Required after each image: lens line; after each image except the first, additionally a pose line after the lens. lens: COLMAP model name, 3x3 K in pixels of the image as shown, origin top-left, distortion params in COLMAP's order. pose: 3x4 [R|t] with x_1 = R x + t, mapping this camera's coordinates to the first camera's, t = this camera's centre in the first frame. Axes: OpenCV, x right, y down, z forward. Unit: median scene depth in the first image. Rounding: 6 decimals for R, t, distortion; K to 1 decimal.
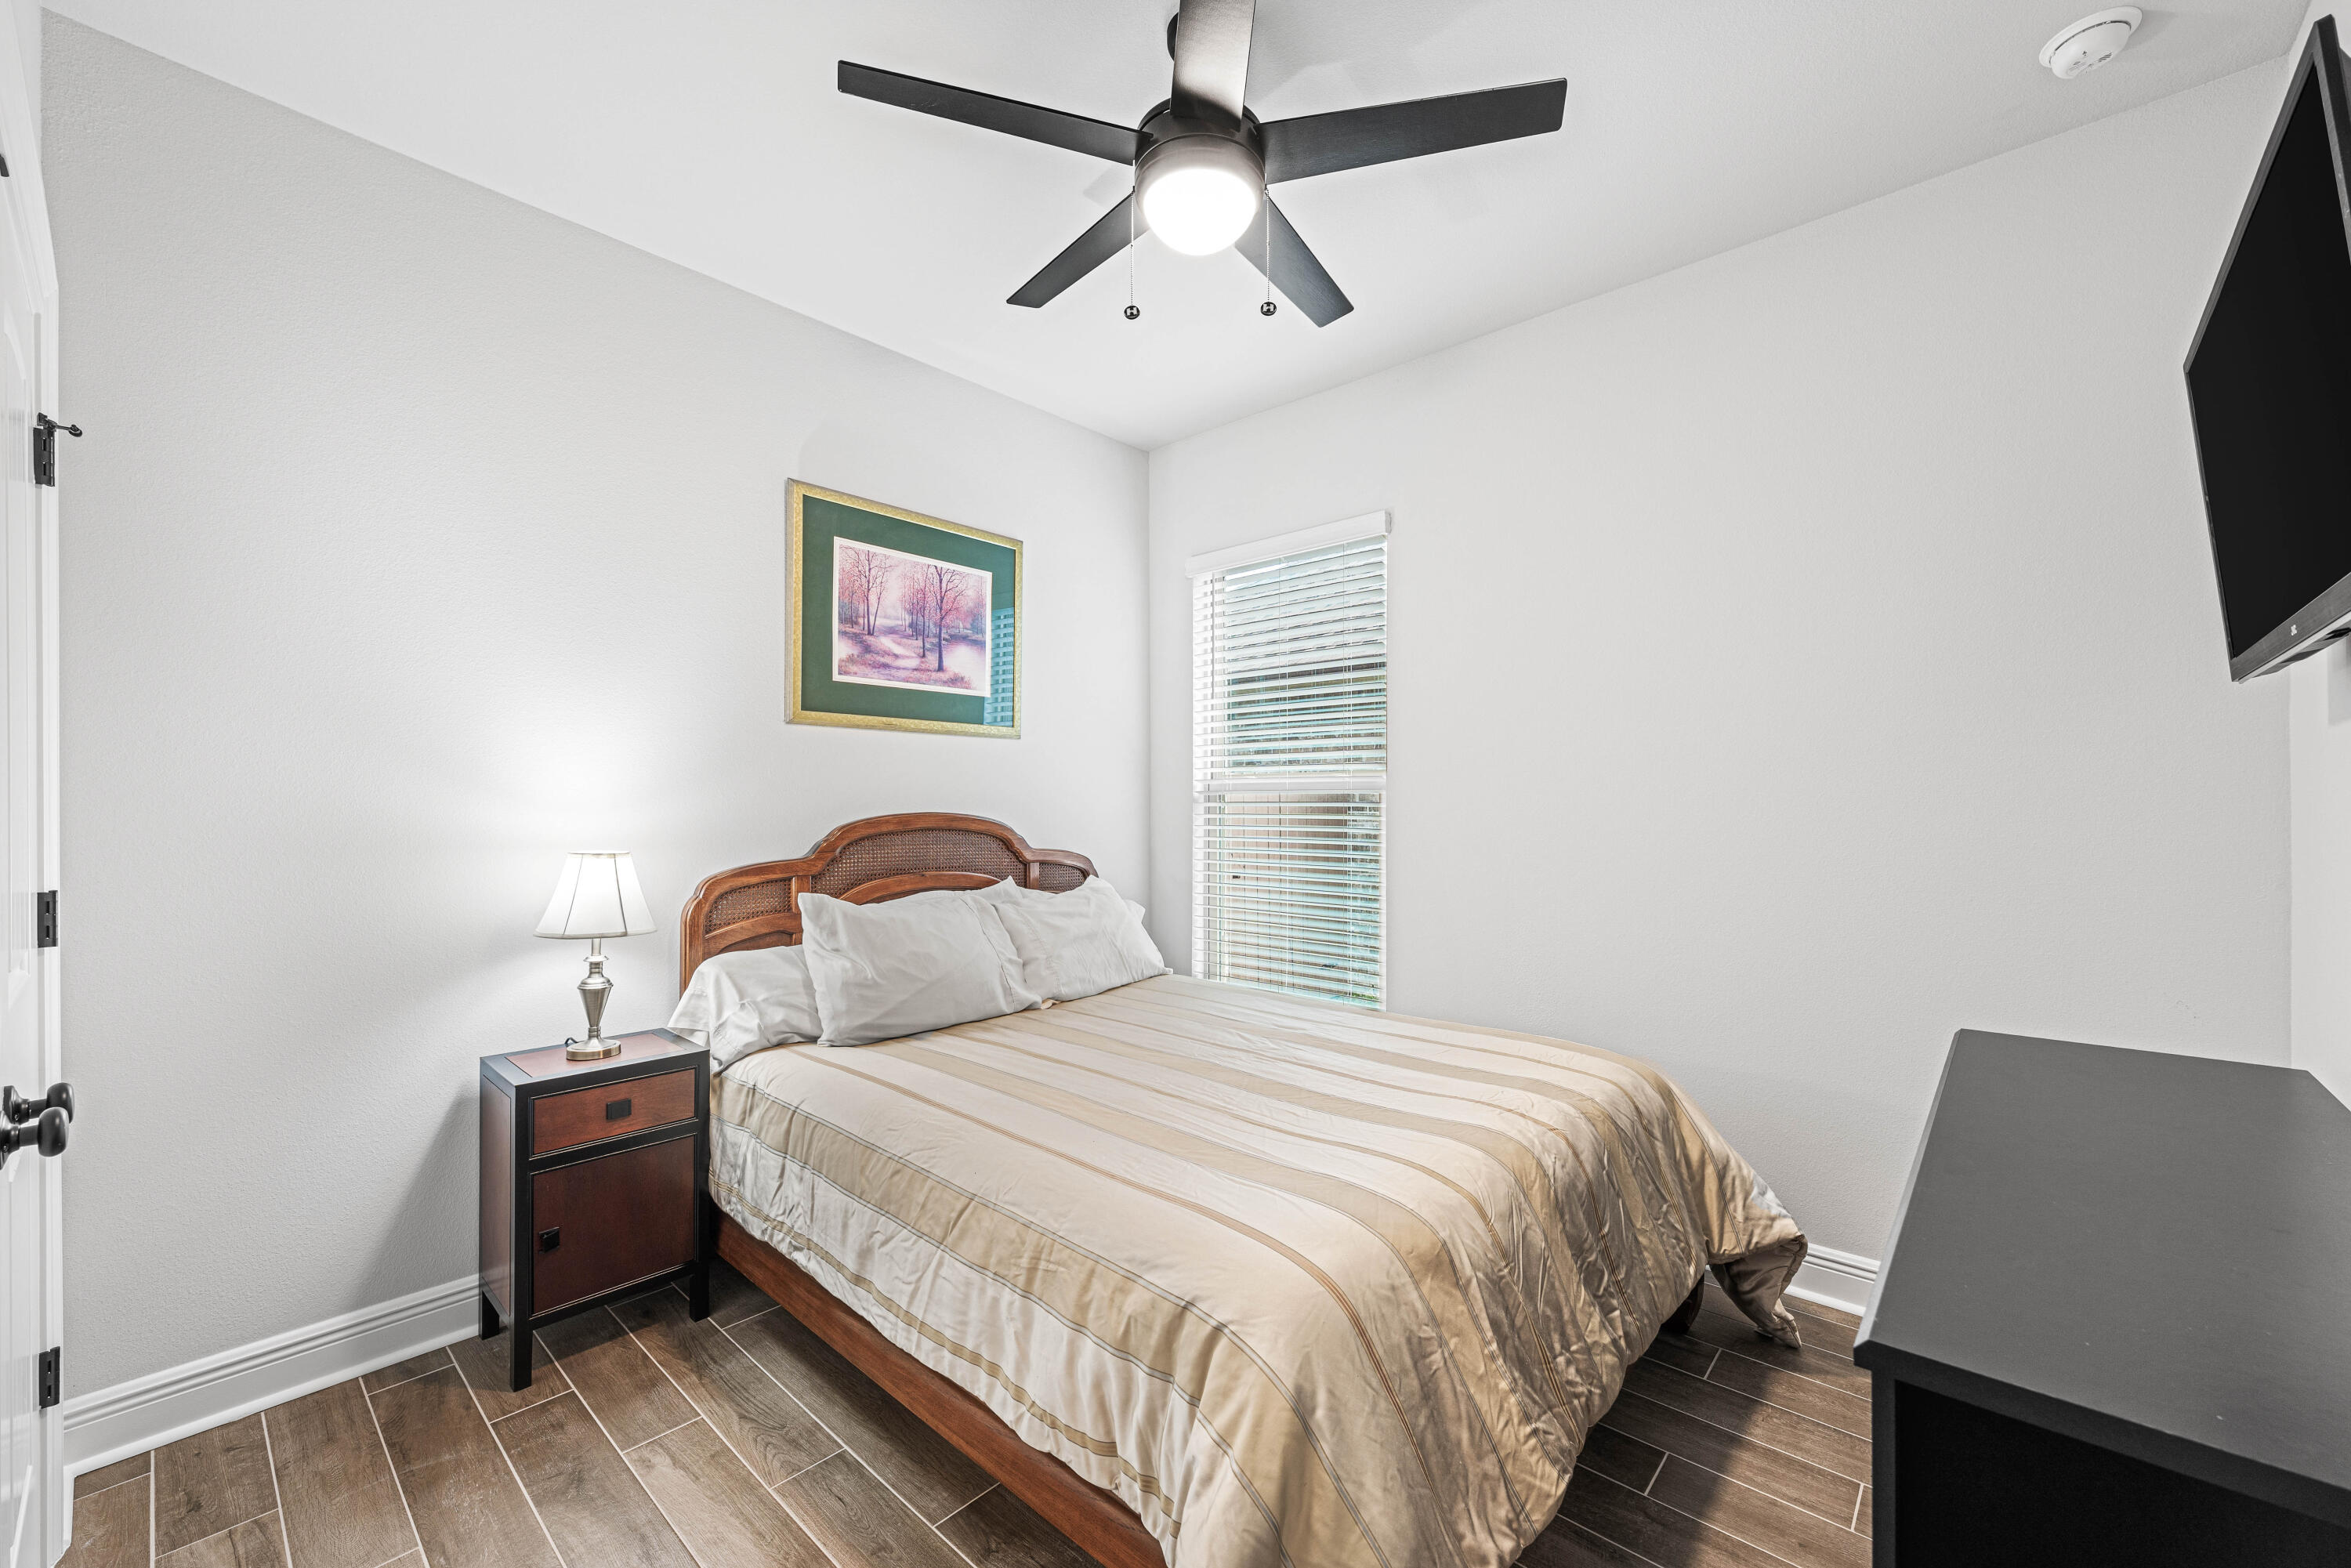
lens RADIAL K [[915.6, 0, 1174.9], [0, 915.6, 791.2], [0, 0, 1]] dist [-0.002357, -0.000188]
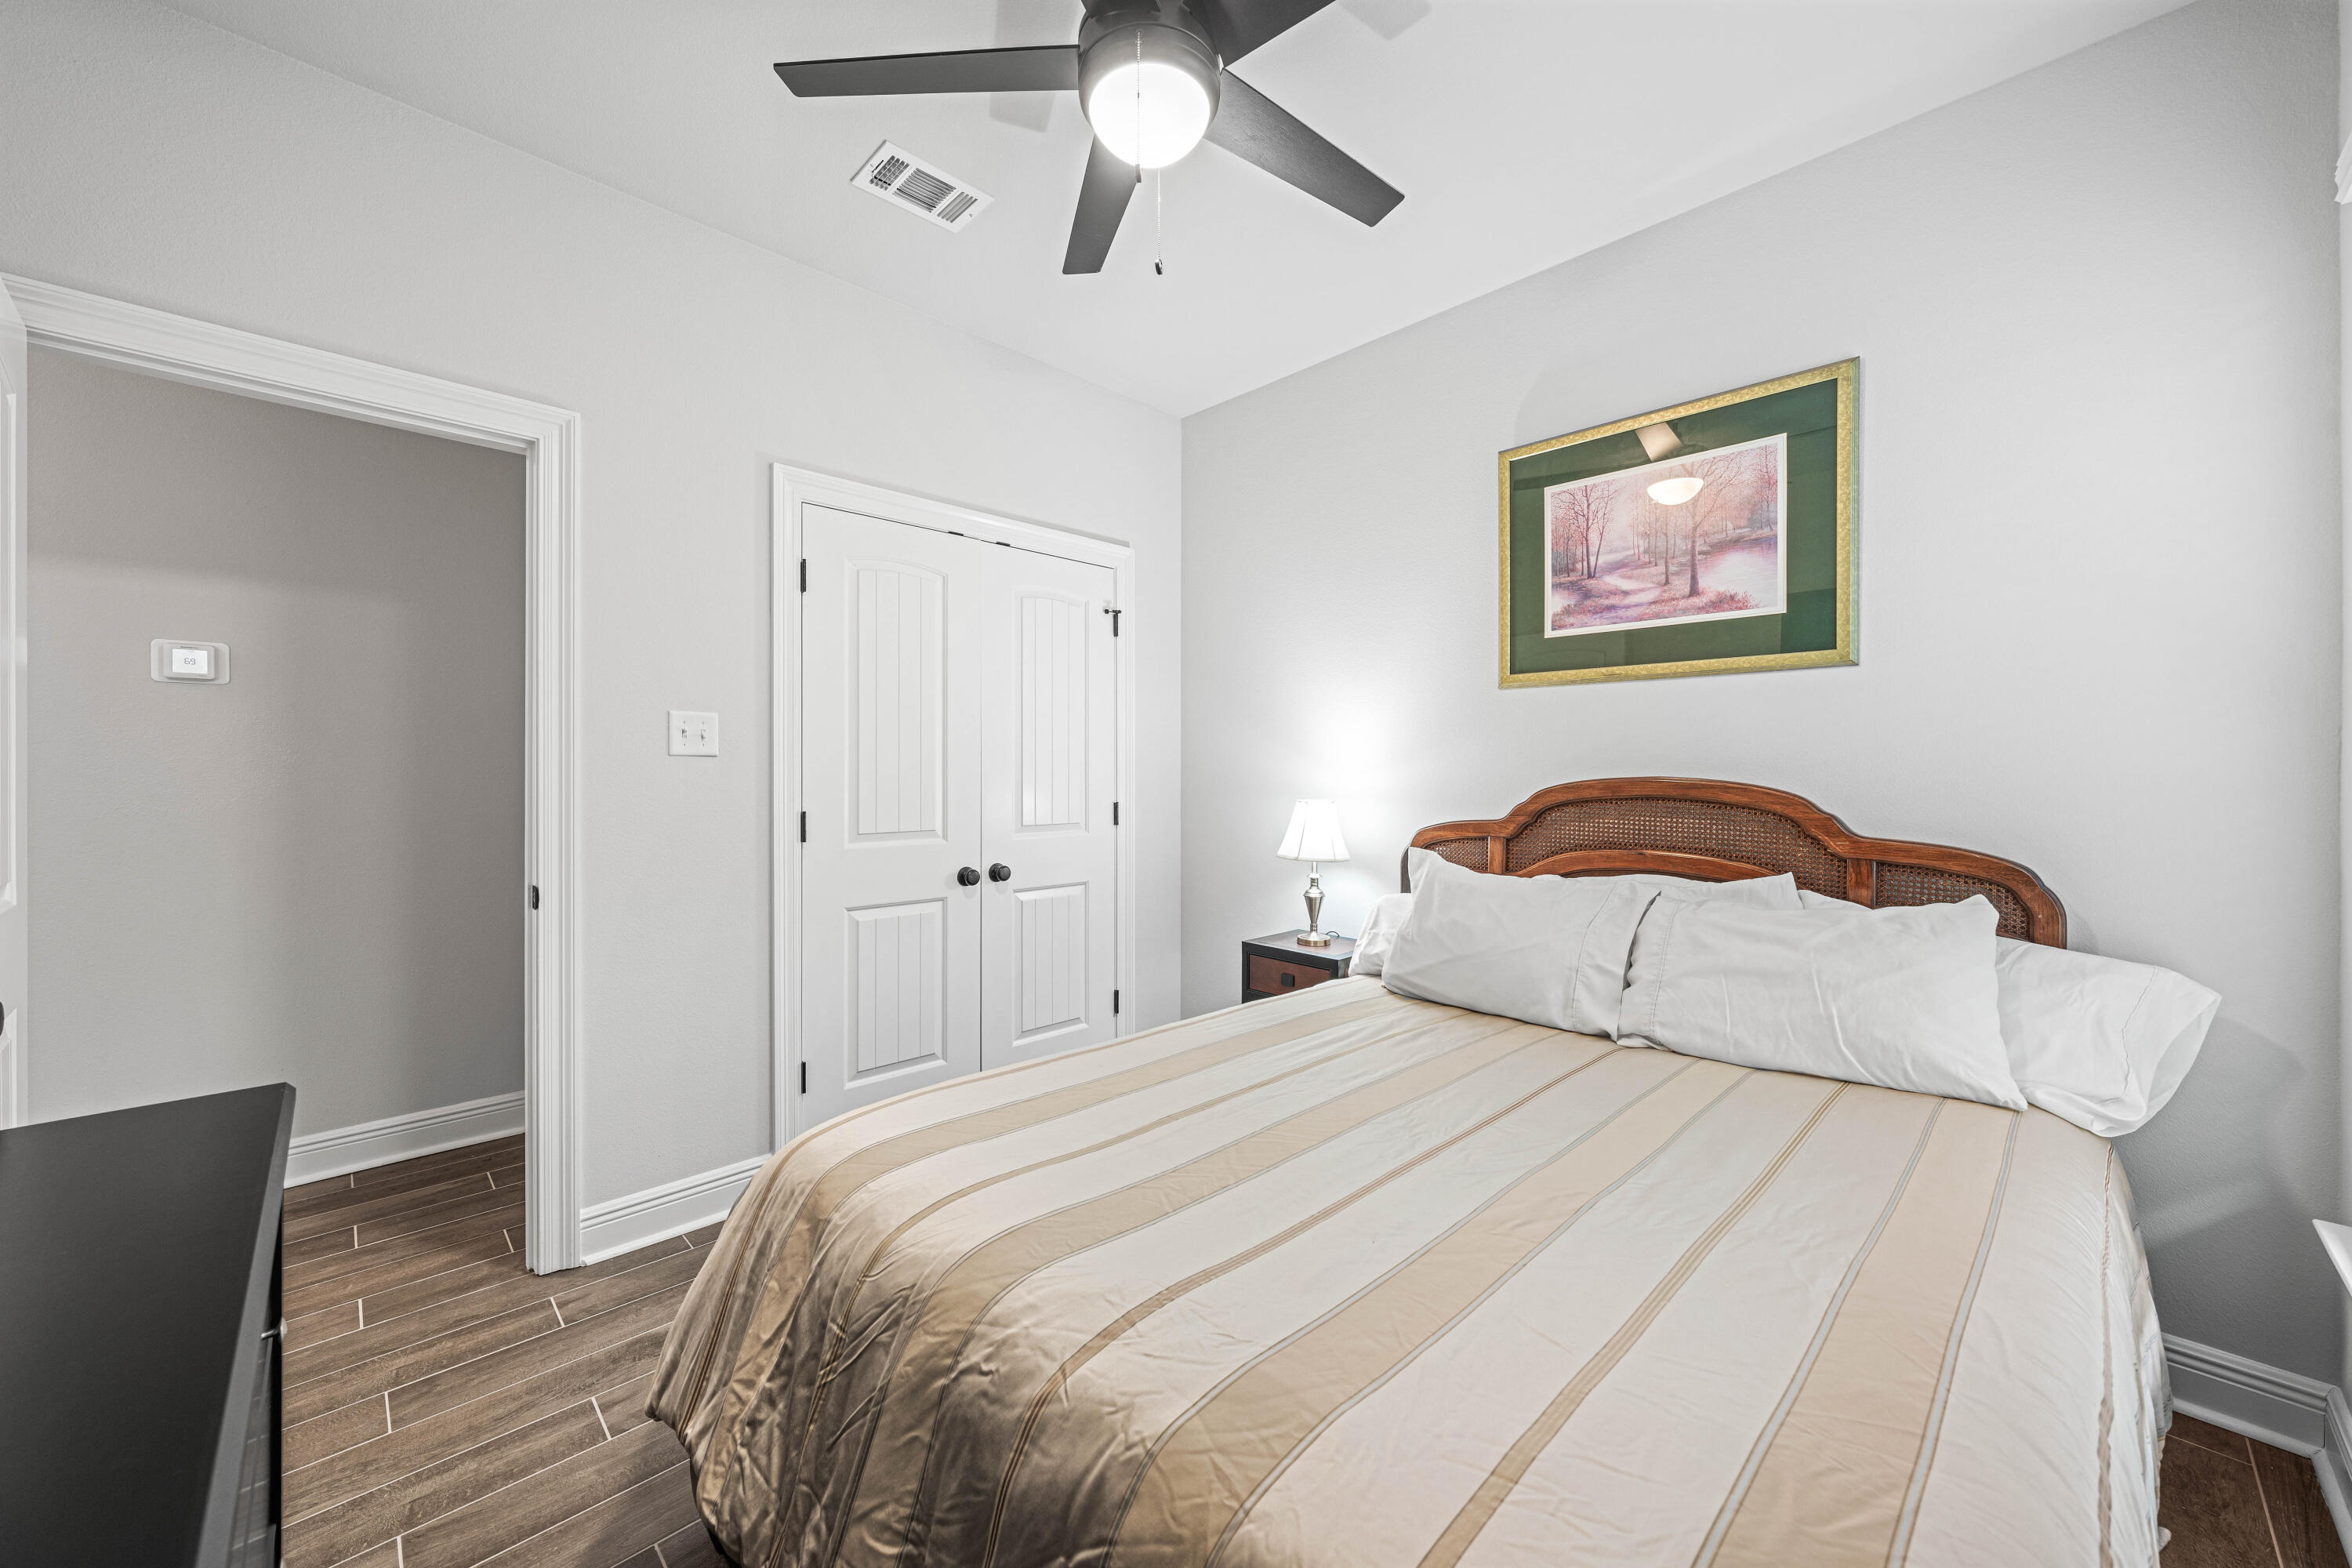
lens RADIAL K [[889.3, 0, 1204.9], [0, 889.3, 761.1], [0, 0, 1]] dist [-0.001862, 0.000013]
pose [[-0.051772, -0.010844, -0.998600, 0.558313], [0.010087, 0.999884, -0.011381, 0.014682], [0.998608, -0.010662, -0.051657, 0.671515]]
